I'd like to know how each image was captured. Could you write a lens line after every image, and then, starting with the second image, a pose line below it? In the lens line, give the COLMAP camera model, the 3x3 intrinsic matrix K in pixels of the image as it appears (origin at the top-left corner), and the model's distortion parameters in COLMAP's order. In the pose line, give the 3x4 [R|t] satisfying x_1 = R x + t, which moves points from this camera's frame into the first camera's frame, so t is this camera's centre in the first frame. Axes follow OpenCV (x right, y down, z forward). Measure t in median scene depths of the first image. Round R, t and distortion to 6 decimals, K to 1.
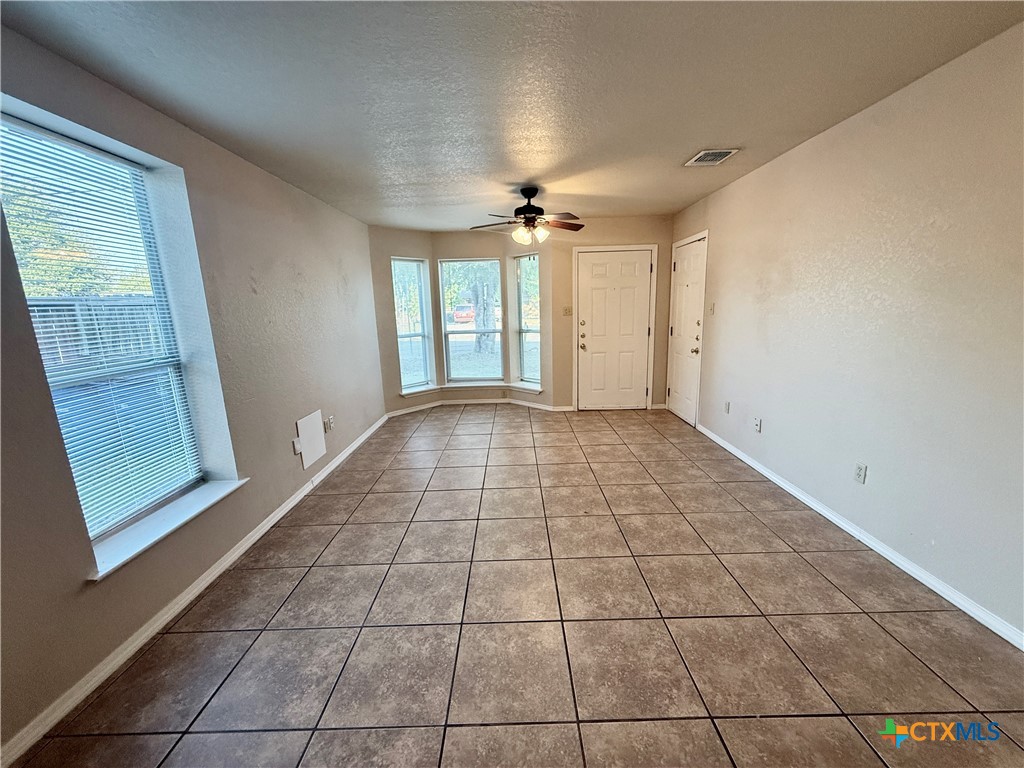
lens RADIAL K [[406.6, 0, 509.8], [0, 406.6, 384.2], [0, 0, 1]] dist [-0.001290, -0.000098]
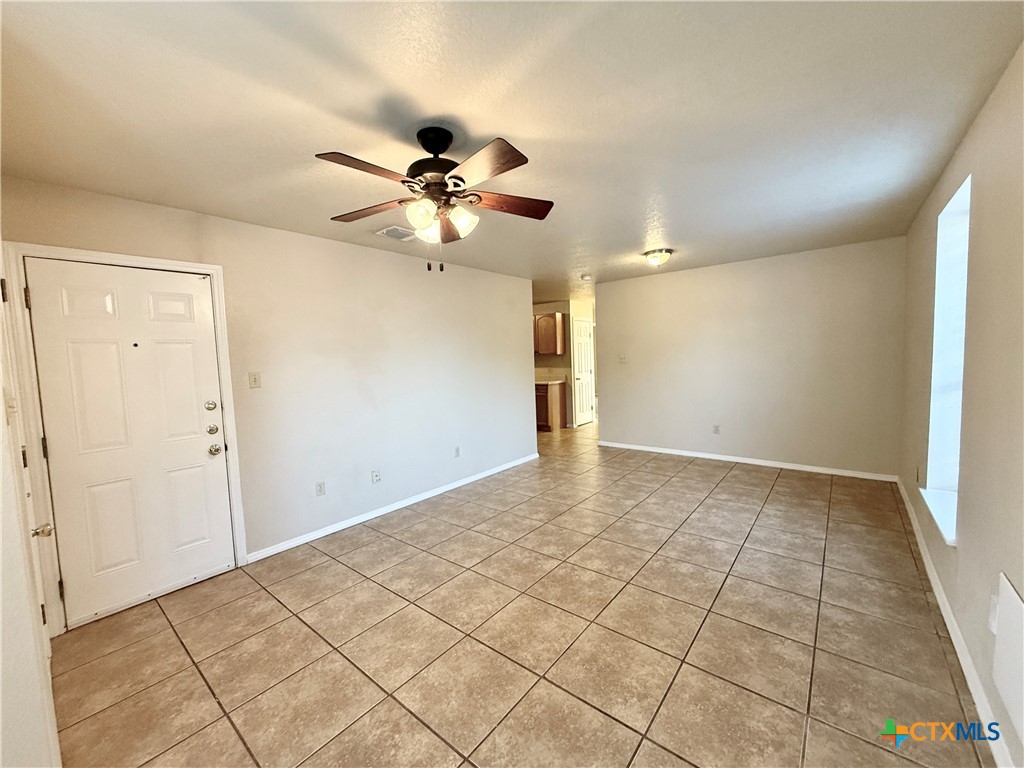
lens RADIAL K [[406.6, 0, 505.6], [0, 406.6, 387.4], [0, 0, 1]] dist [-0.001290, -0.000098]
pose [[-0.768009, 0.014707, 0.640270, -0.333209], [0.186053, 0.961744, 0.201081, -0.258381], [-0.612818, 0.273556, -0.741364, 1.384924]]
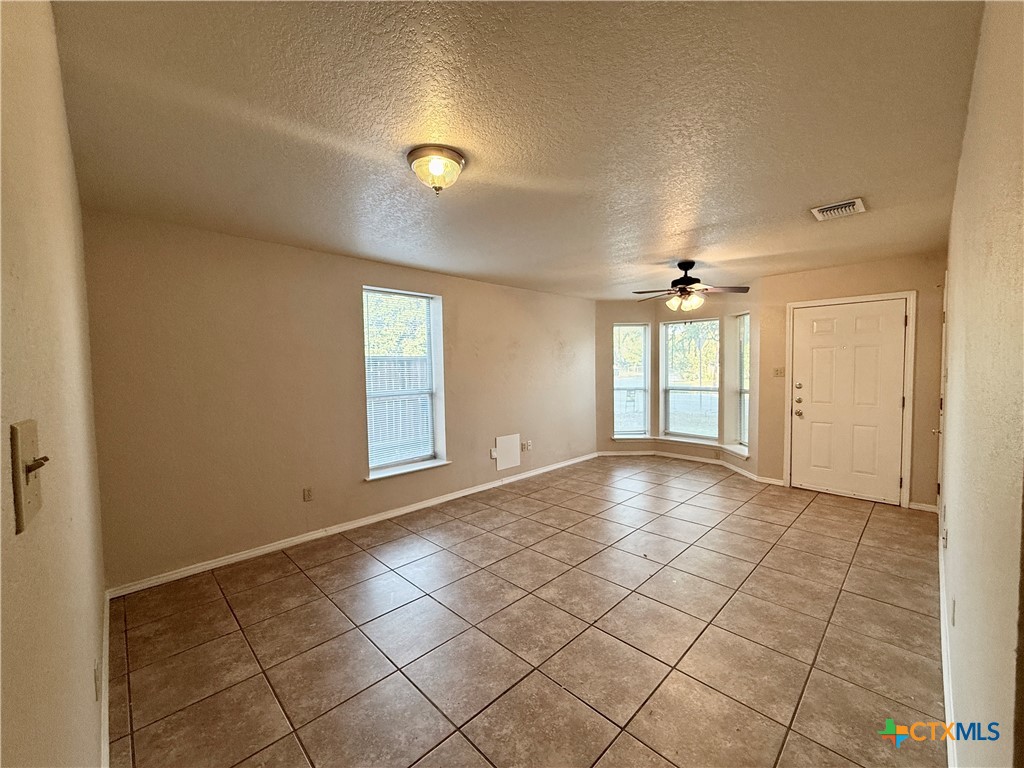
lens RADIAL K [[406.6, 0, 510.8], [0, 406.6, 383.2], [0, 0, 1]] dist [-0.001290, -0.000098]
pose [[0.704617, 0.050955, -0.707756, 0.507131], [-0.143679, 0.987003, -0.071983, -0.006916], [0.694889, 0.152410, 0.702780, -0.063528]]
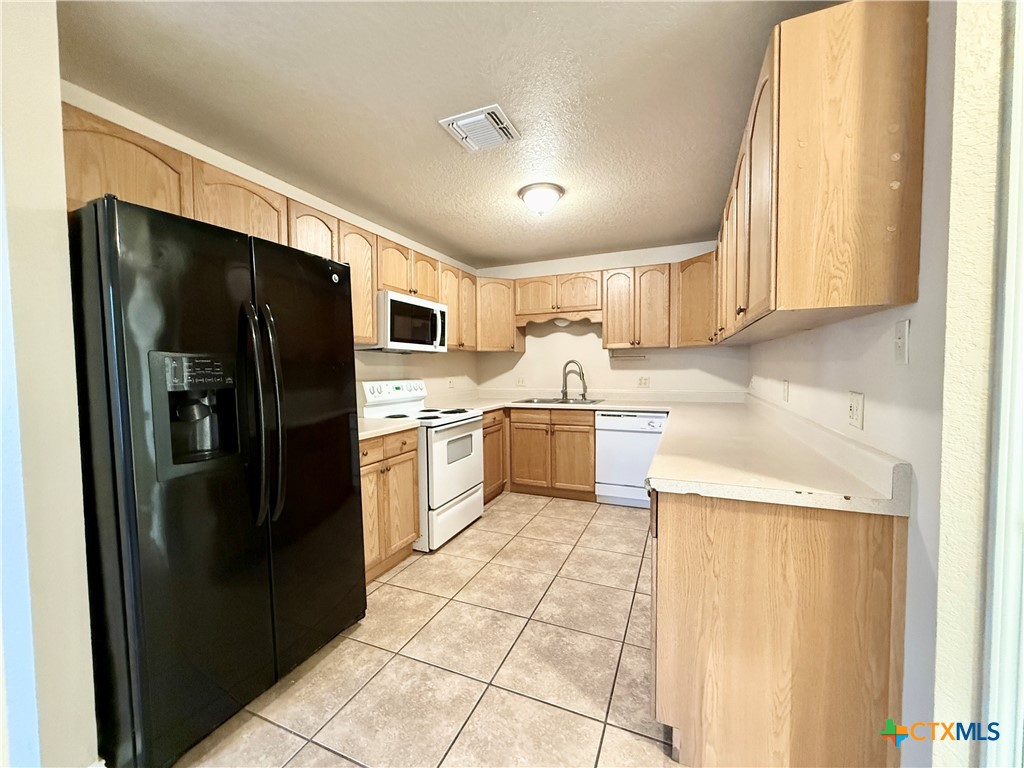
lens RADIAL K [[406.6, 0, 506.1], [0, 406.6, 385.7], [0, 0, 1]] dist [-0.001290, -0.000098]
pose [[0.394084, -0.010954, 0.919009, 0.407515], [0.175097, 0.982510, -0.063373, 0.075450], [-0.902241, 0.185890, 0.389109, -0.236715]]
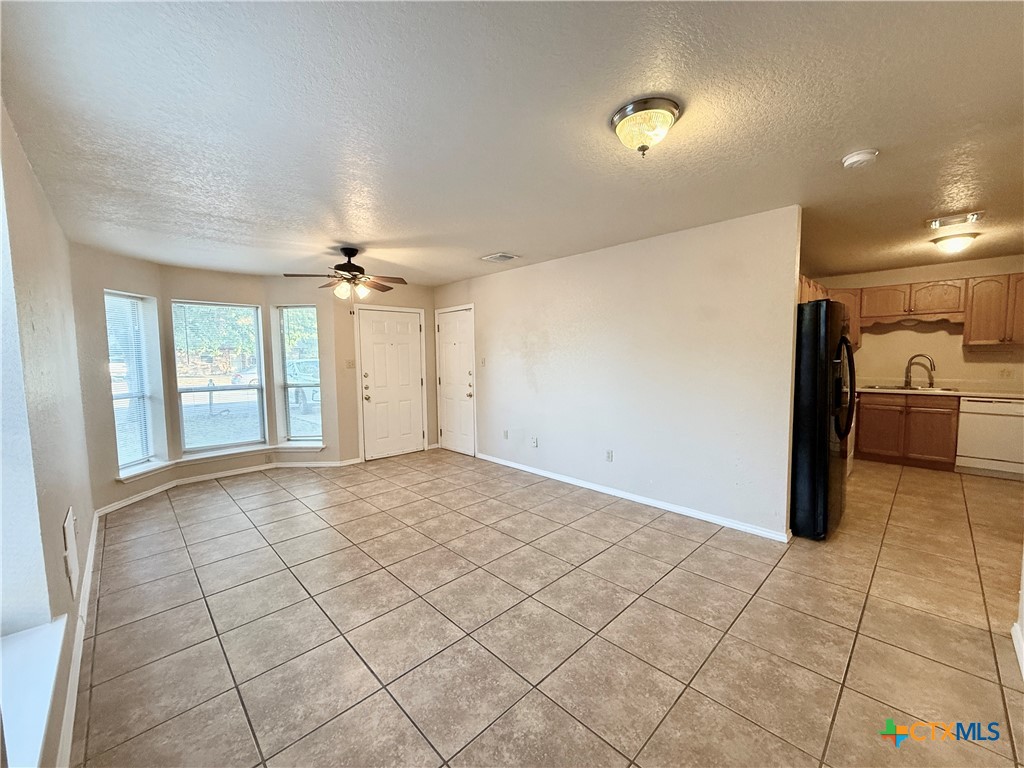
lens RADIAL K [[406.6, 0, 510.3], [0, 406.6, 381.6], [0, 0, 1]] dist [-0.001290, -0.000098]
pose [[0.718539, -0.024217, 0.695065, -0.391363], [0.124563, 0.987715, -0.094357, 0.013041], [-0.684241, 0.154378, 0.712729, 0.011851]]
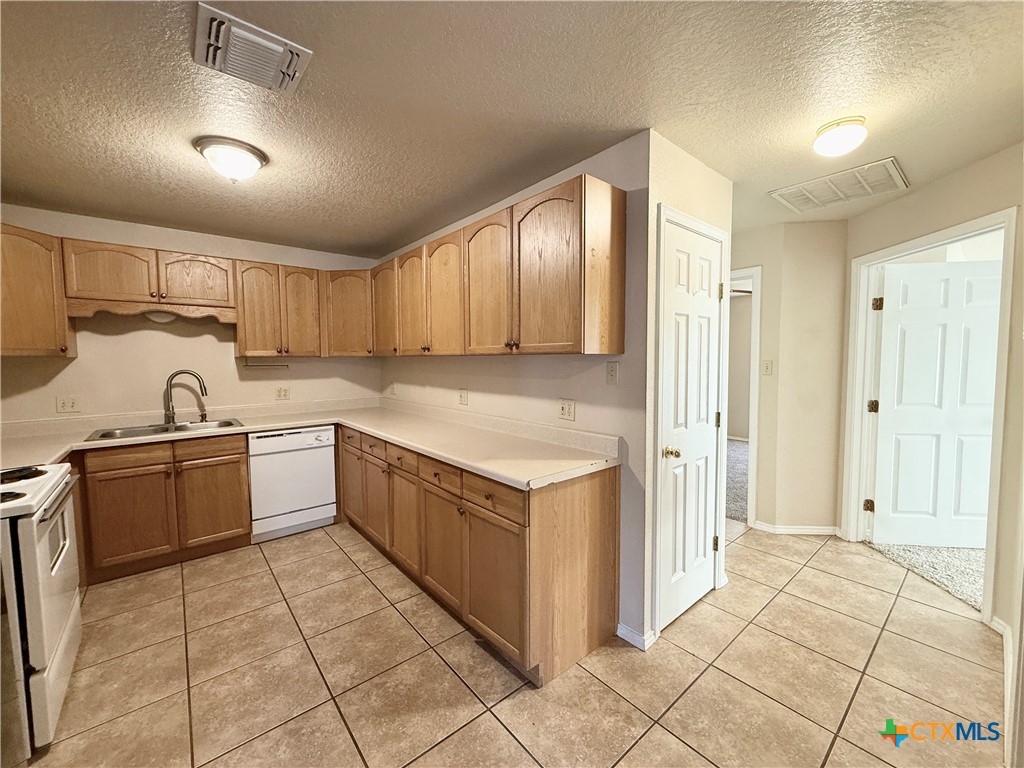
lens RADIAL K [[406.6, 0, 510.7], [0, 406.6, 386.7], [0, 0, 1]] dist [-0.001290, -0.000098]
pose [[-0.644960, -0.010516, 0.764144, 0.452121], [0.178055, 0.970319, 0.163637, -0.018499], [-0.743184, 0.241599, -0.623945, 0.056073]]
